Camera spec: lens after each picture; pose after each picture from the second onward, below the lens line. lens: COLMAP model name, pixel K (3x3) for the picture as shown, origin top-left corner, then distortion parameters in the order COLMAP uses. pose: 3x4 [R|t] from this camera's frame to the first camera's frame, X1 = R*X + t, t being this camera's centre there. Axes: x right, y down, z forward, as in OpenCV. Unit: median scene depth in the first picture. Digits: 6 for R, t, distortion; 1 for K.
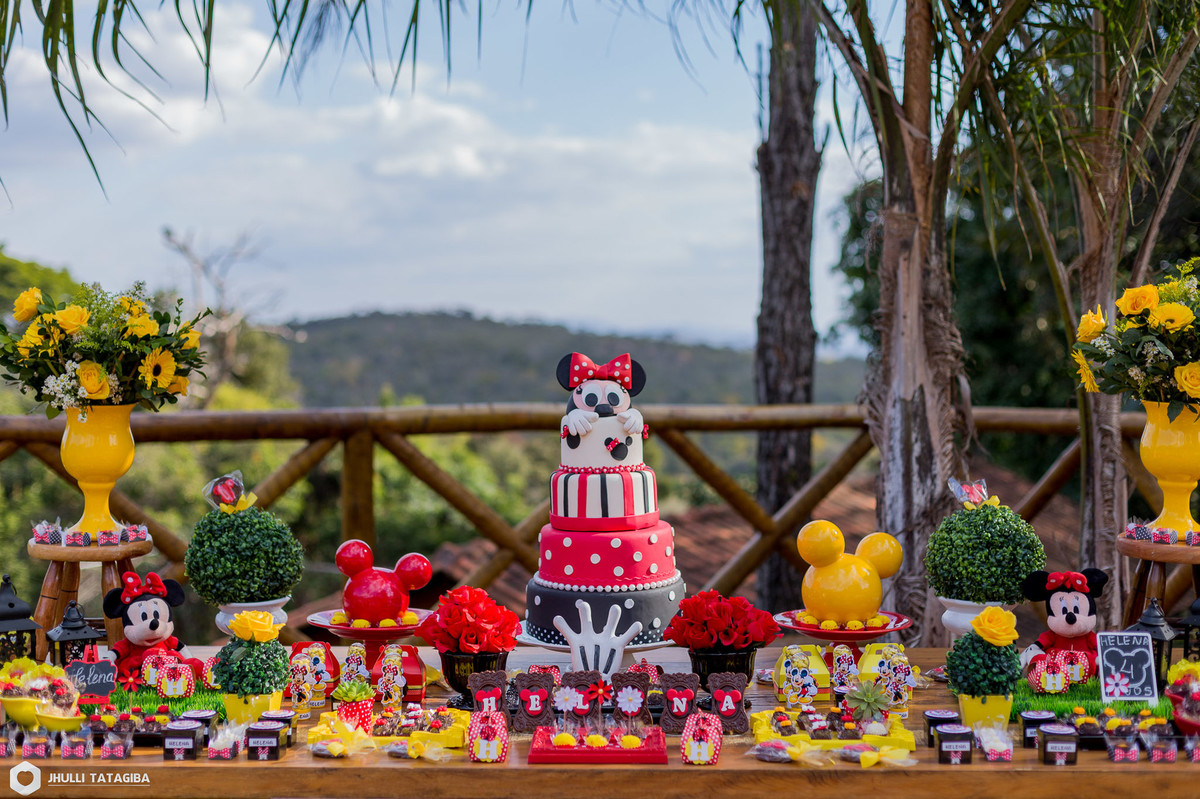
lens RADIAL K [[1808.8, 0, 600.0], [0, 1808.8, 399.5], [0, 0, 1]] dist [0.011930, 0.046546]
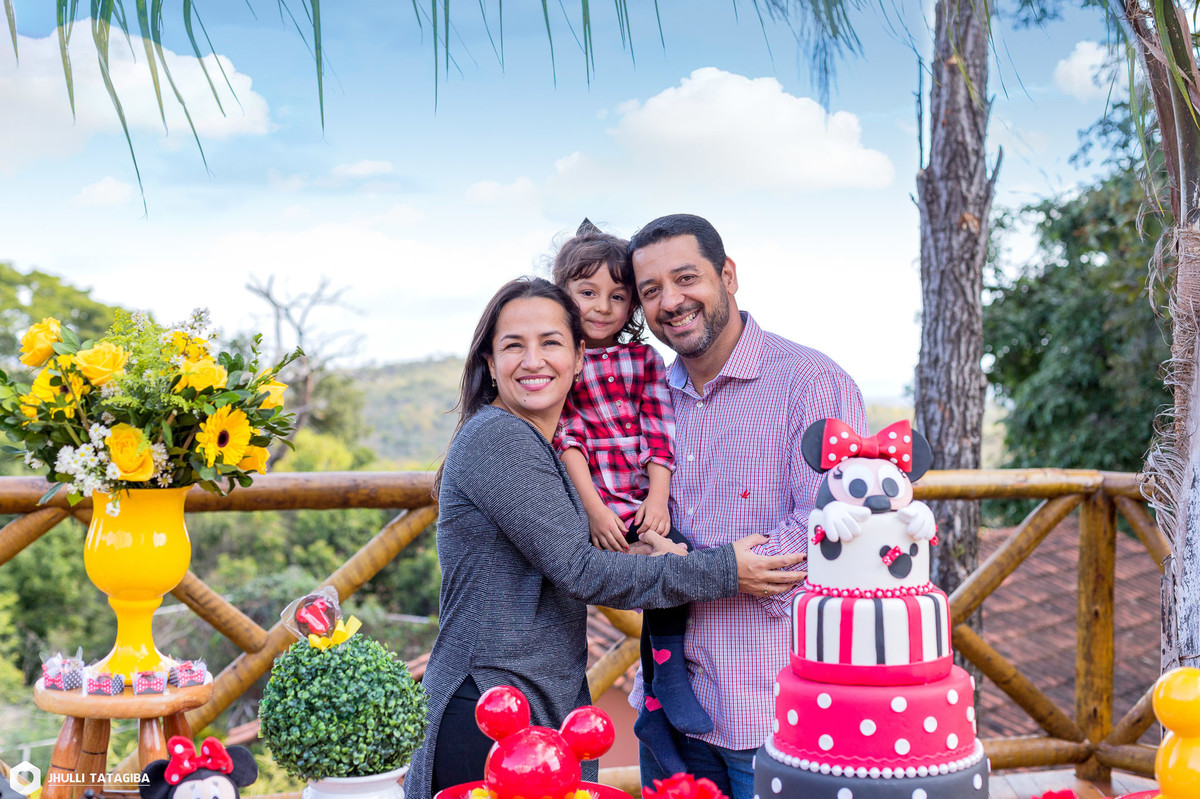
lens RADIAL K [[1763.6, 0, 601.2], [0, 1763.6, 373.1], [0, 0, 1]] dist [-0.013096, -0.137332]
pose [[0.999231, 0.008077, -0.038381, -0.075472], [-0.009640, 0.999124, -0.040725, -0.014991], [0.038018, 0.041063, 0.998433, 0.335004]]
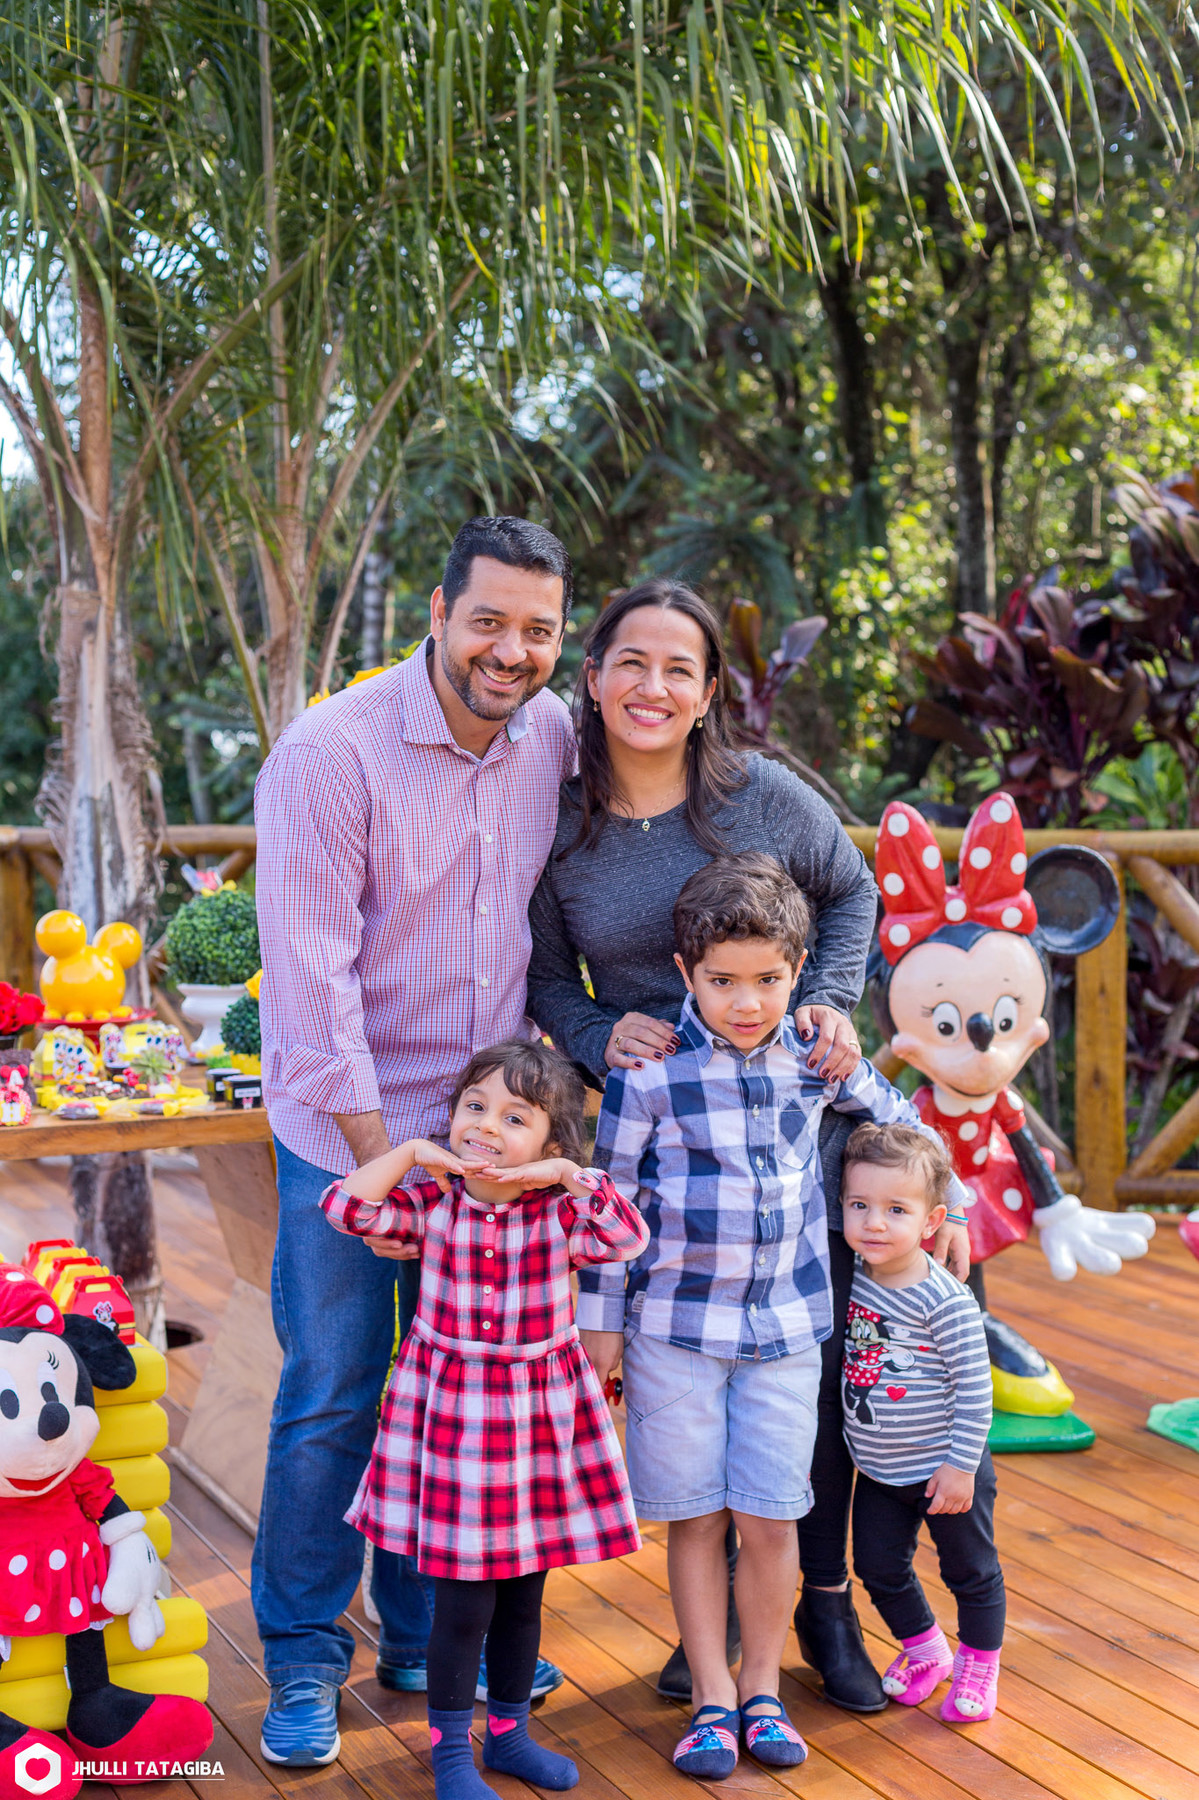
lens RADIAL K [[2645.5, 0, 599.5], [0, 2645.5, 900.0], [0, 0, 1]] dist [-0.013096, -0.137332]
pose [[0.904629, -0.033609, 0.424872, -0.215859], [0.026660, 0.999396, 0.022291, 0.037001], [-0.425365, -0.008838, 0.904979, -0.396404]]
